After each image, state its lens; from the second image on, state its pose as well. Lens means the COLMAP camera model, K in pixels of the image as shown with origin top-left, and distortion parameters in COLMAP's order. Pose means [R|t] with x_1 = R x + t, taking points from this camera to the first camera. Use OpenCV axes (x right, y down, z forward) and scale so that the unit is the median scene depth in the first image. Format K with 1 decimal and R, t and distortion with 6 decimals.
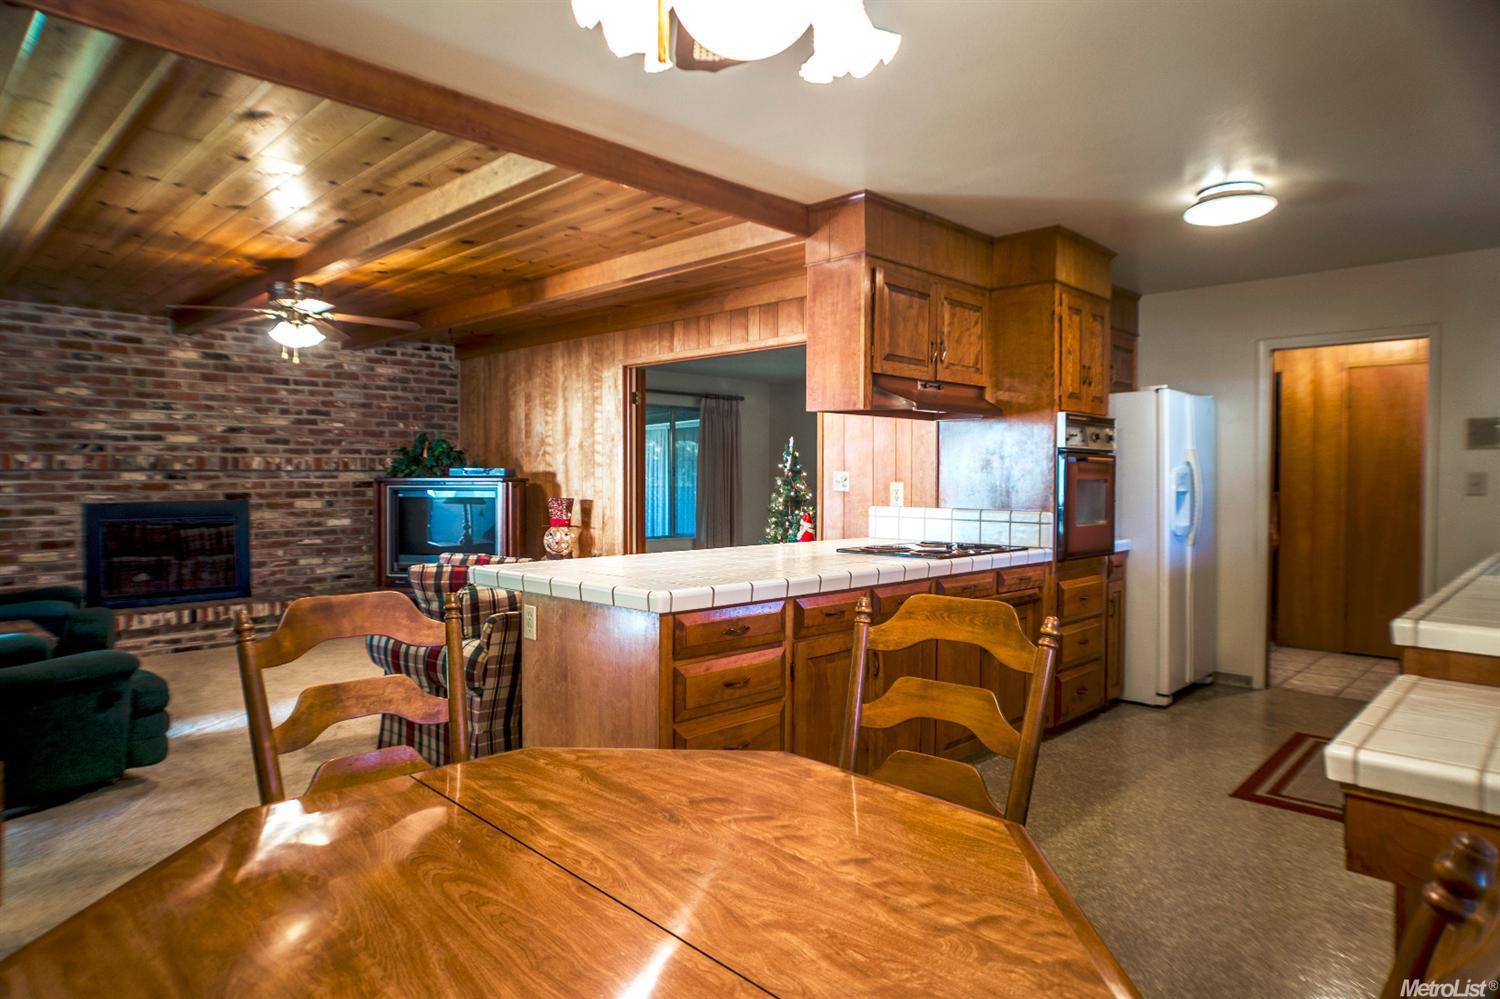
lens RADIAL K [[916.1, 0, 750.0], [0, 916.1, 499.5], [0, 0, 1]] dist [-0.023310, 0.003279]
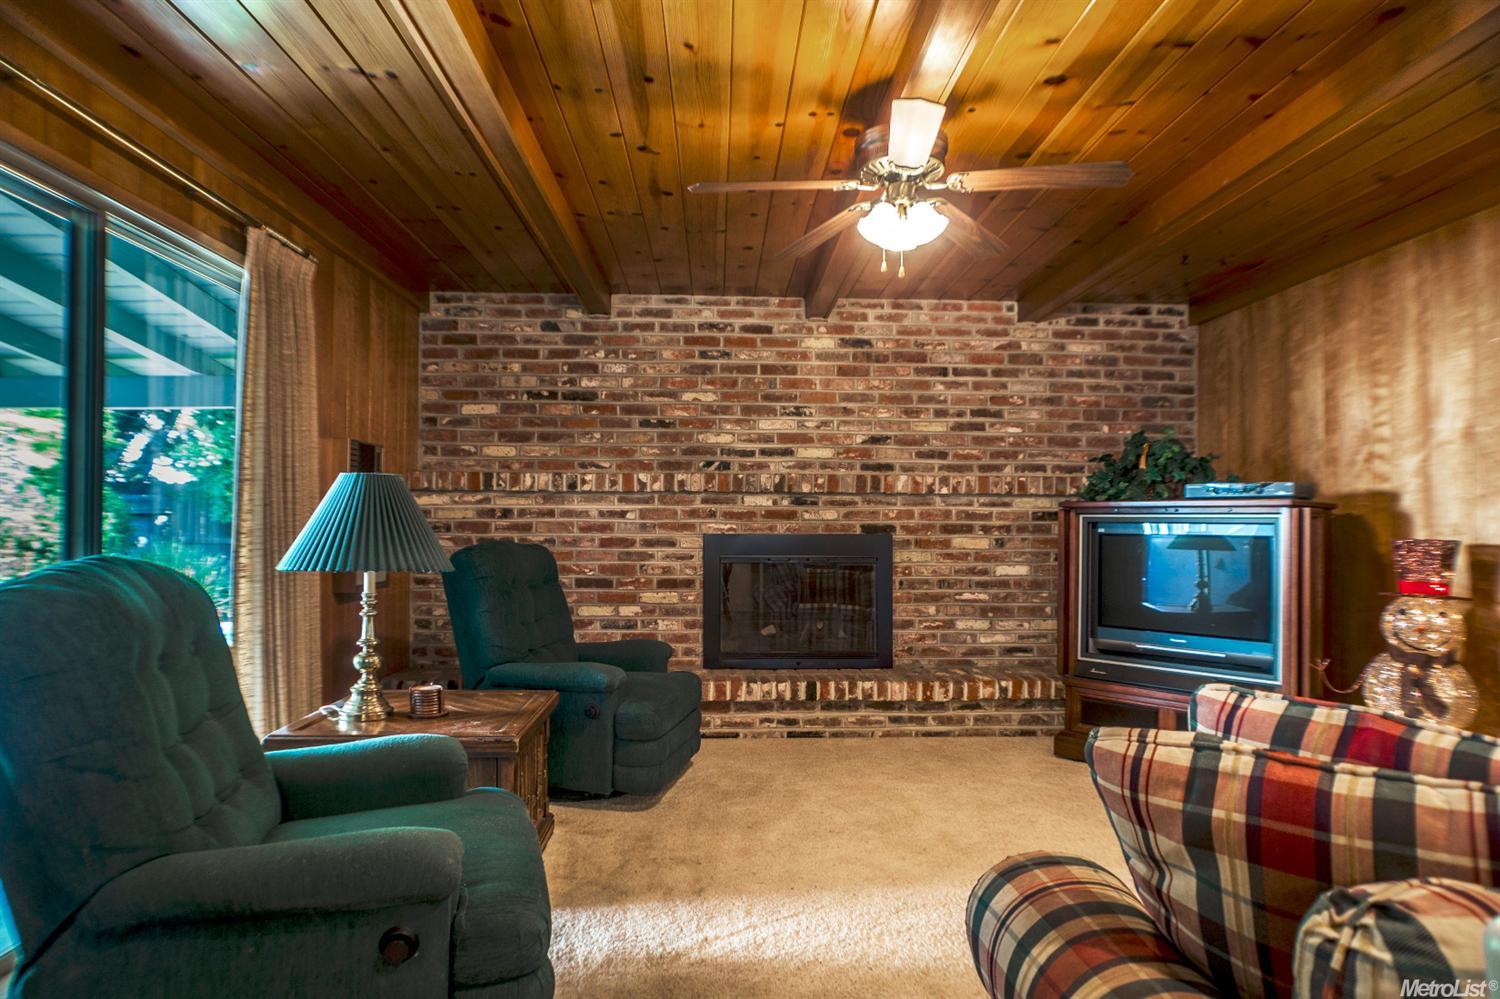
lens RADIAL K [[880.7, 0, 750.0], [0, 880.7, 499.5], [0, 0, 1]] dist [-0.037712, 0.028186]
pose [[0.725168, -0.013384, -0.688442, -0.144954], [-0.026904, 0.998497, -0.047751, 0.008999], [0.688046, 0.053149, 0.723718, 0.401956]]
